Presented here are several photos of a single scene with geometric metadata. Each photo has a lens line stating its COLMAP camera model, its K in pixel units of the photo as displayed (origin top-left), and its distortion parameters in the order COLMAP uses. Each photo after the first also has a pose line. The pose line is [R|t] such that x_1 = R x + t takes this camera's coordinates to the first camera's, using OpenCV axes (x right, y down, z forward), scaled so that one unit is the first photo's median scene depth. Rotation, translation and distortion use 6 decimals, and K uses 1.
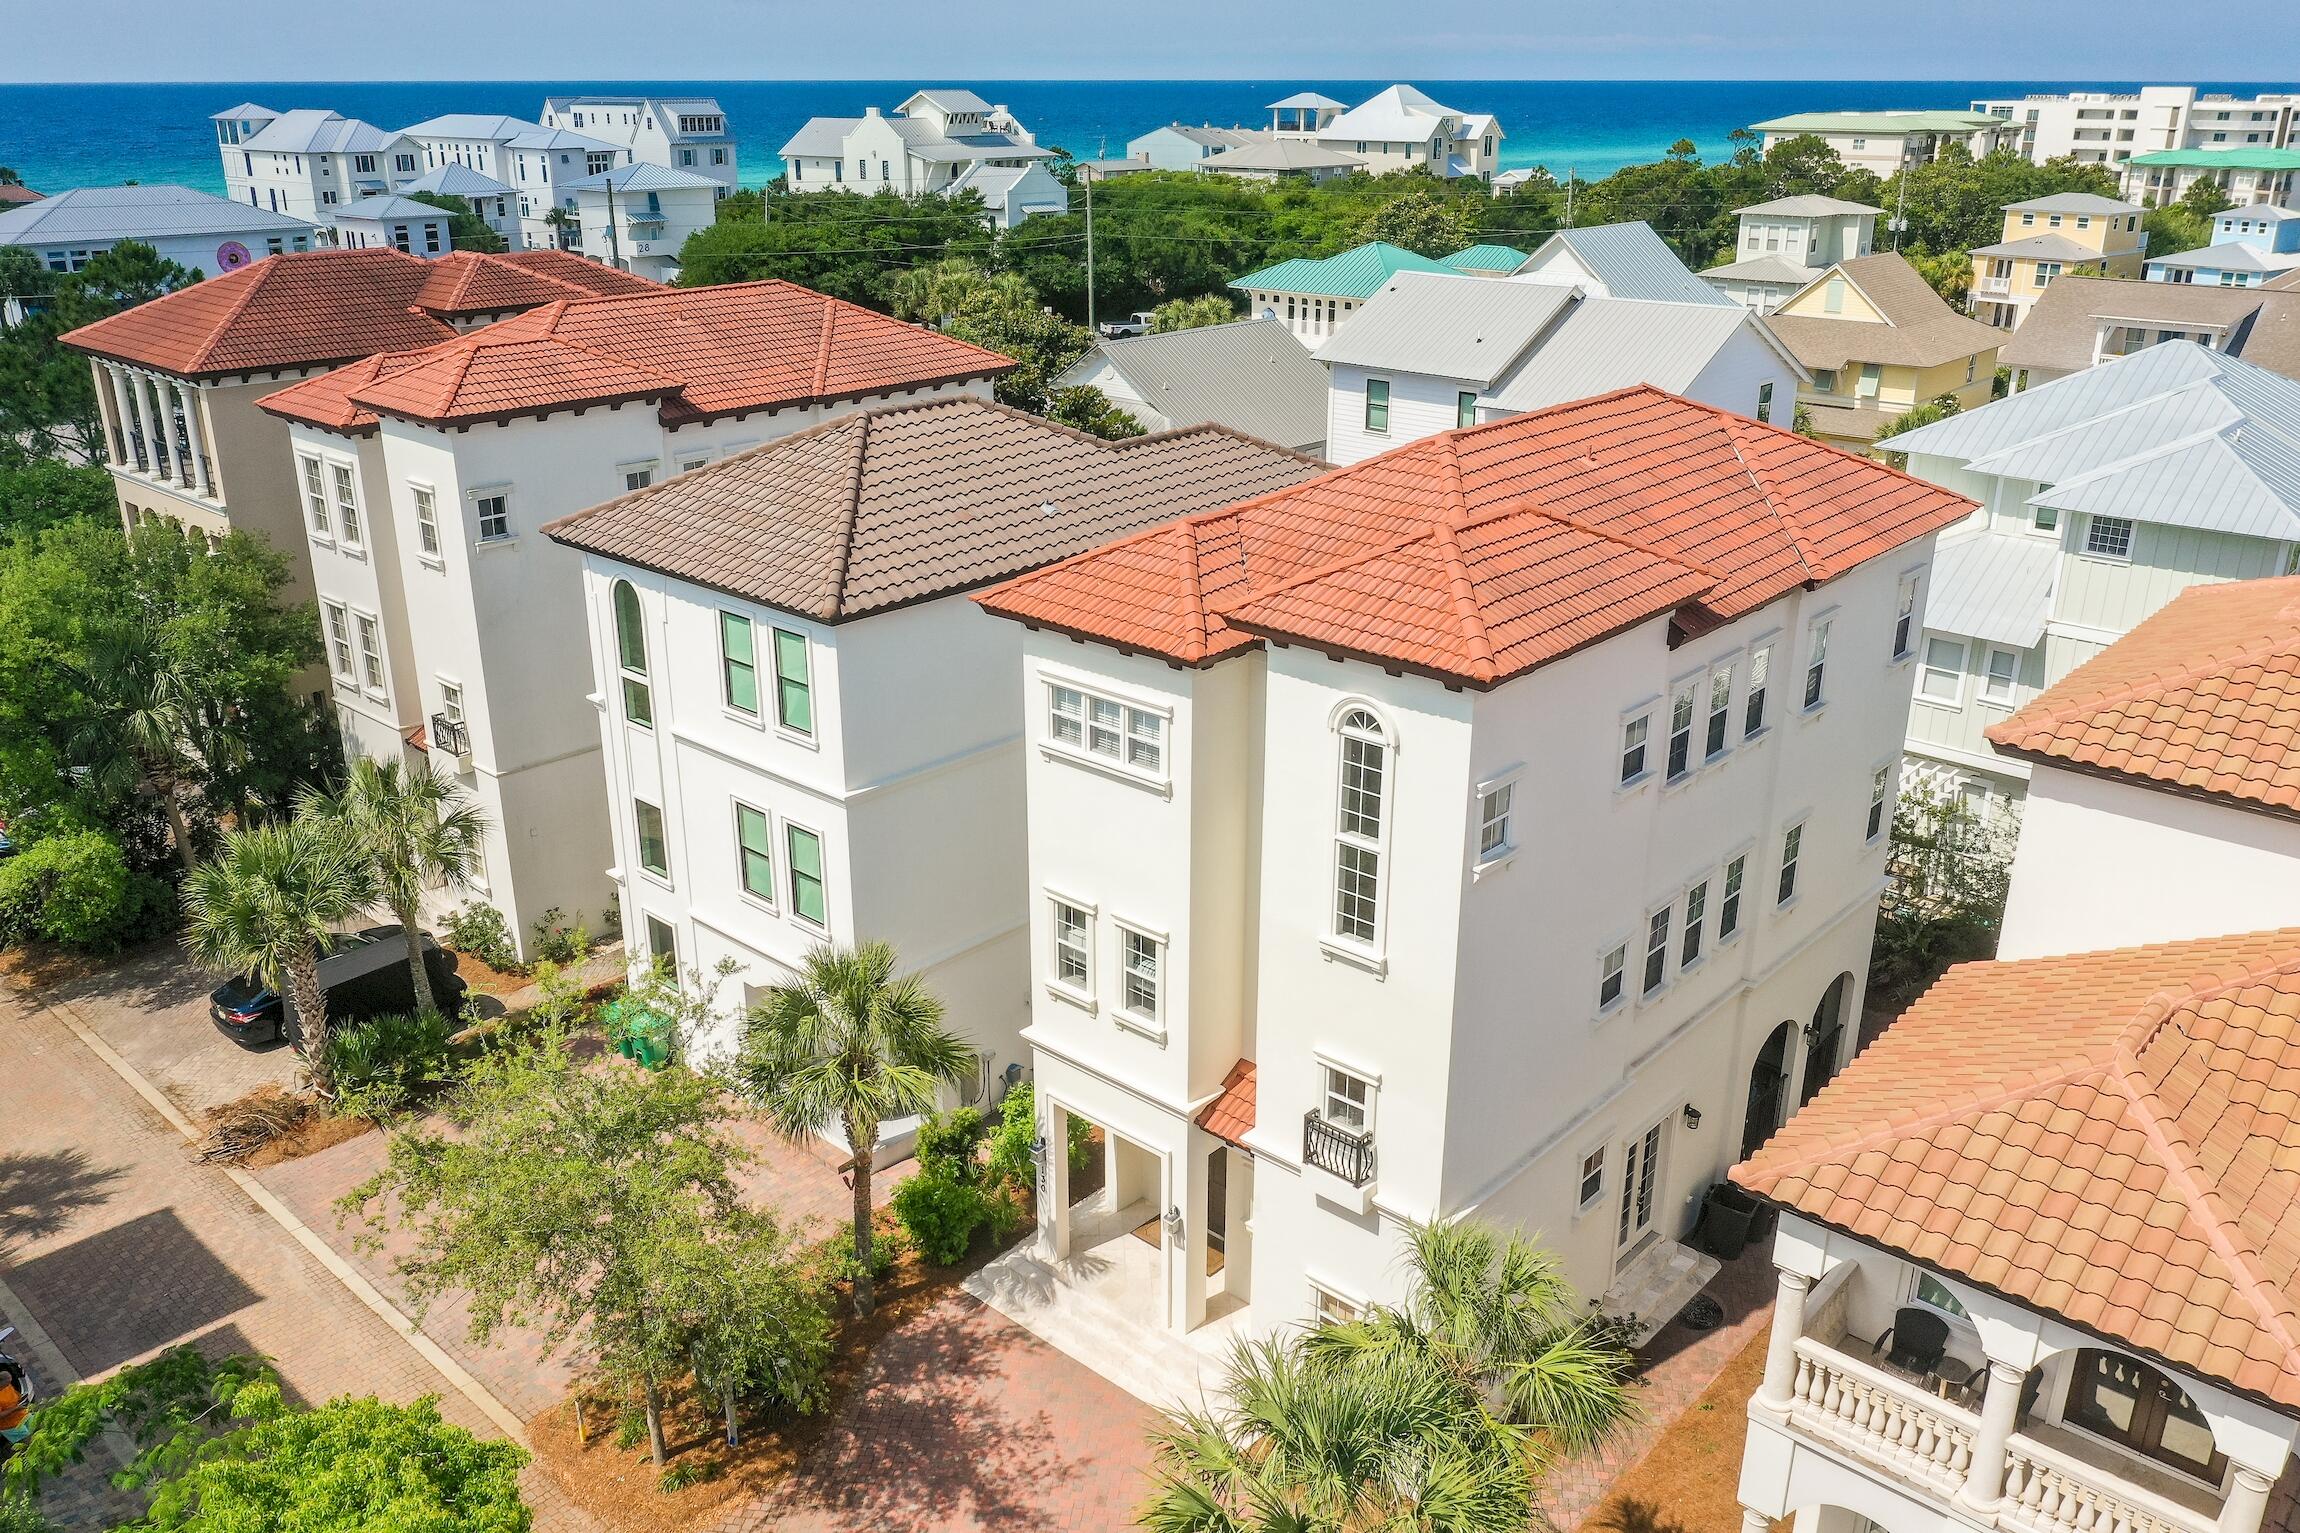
lens RADIAL K [[1822.3, 0, 1150.0], [0, 1822.3, 766.5], [0, 0, 1]] dist [-0.005217, -0.002228]
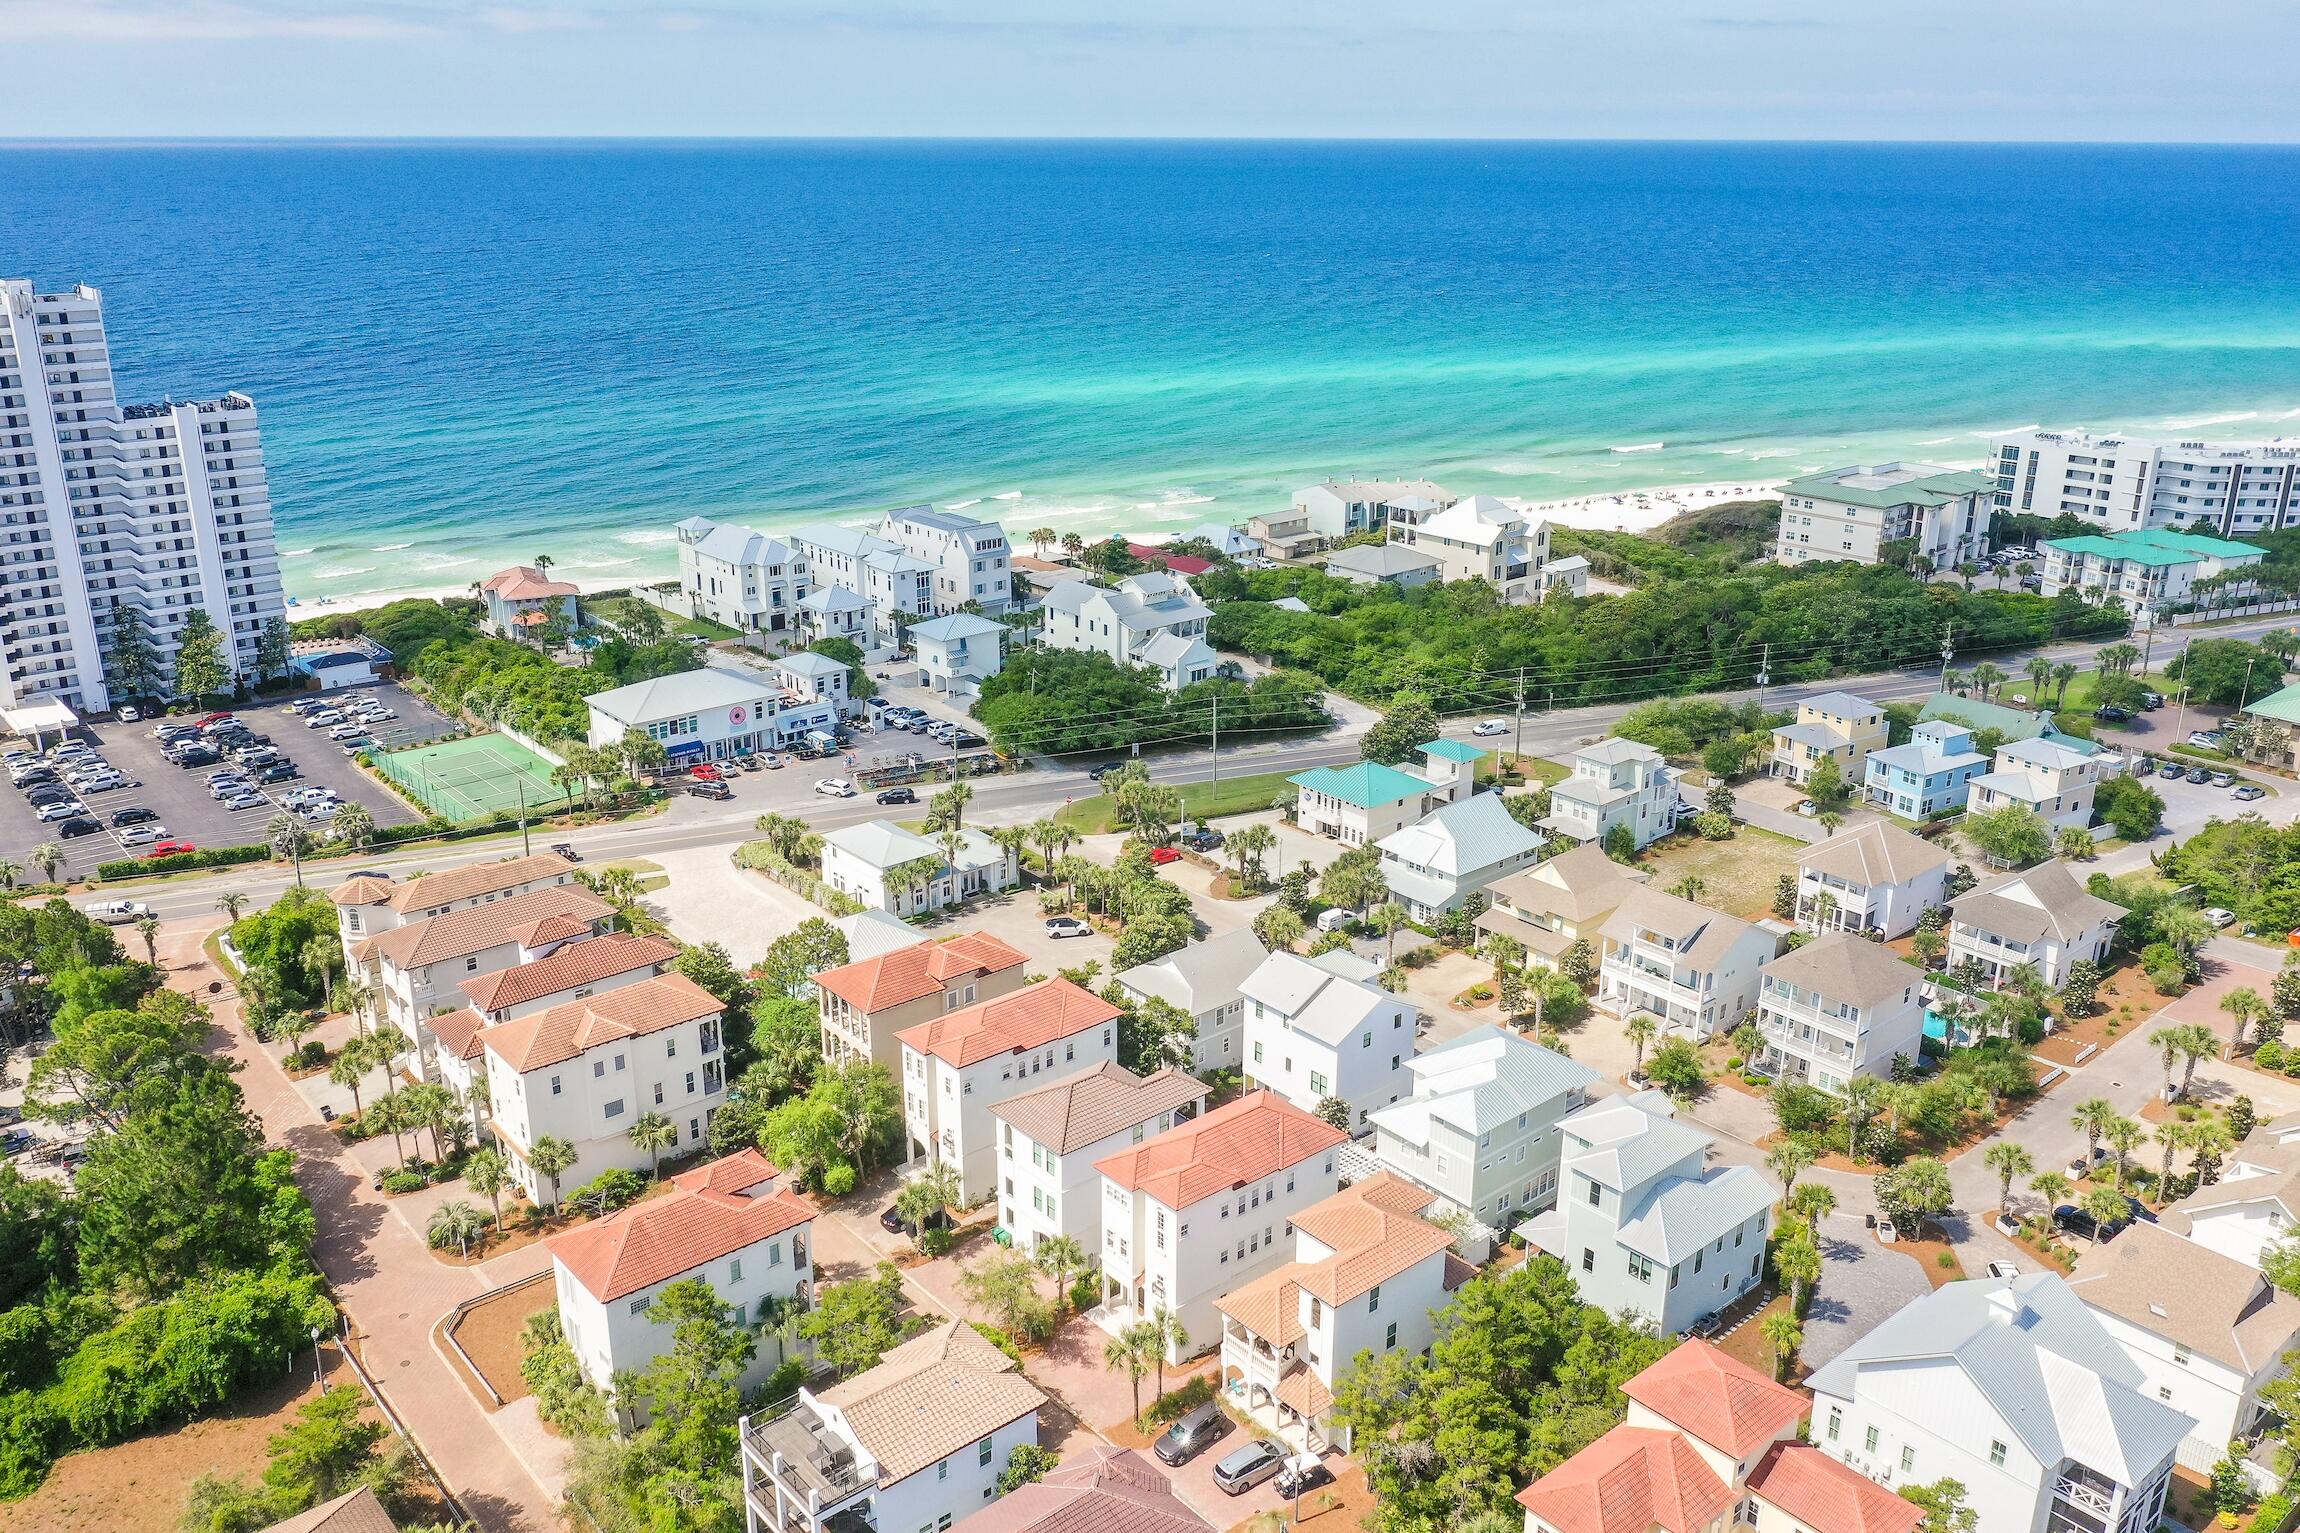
lens RADIAL K [[1831.5, 0, 1150.0], [0, 1831.5, 766.5], [0, 0, 1]] dist [-0.005057, -0.003308]
pose [[0.991848, 0.043640, -0.119723, 0.421194], [-0.047721, 0.998366, -0.031438, -0.716708], [0.118155, 0.036895, 0.992309, -2.711859]]
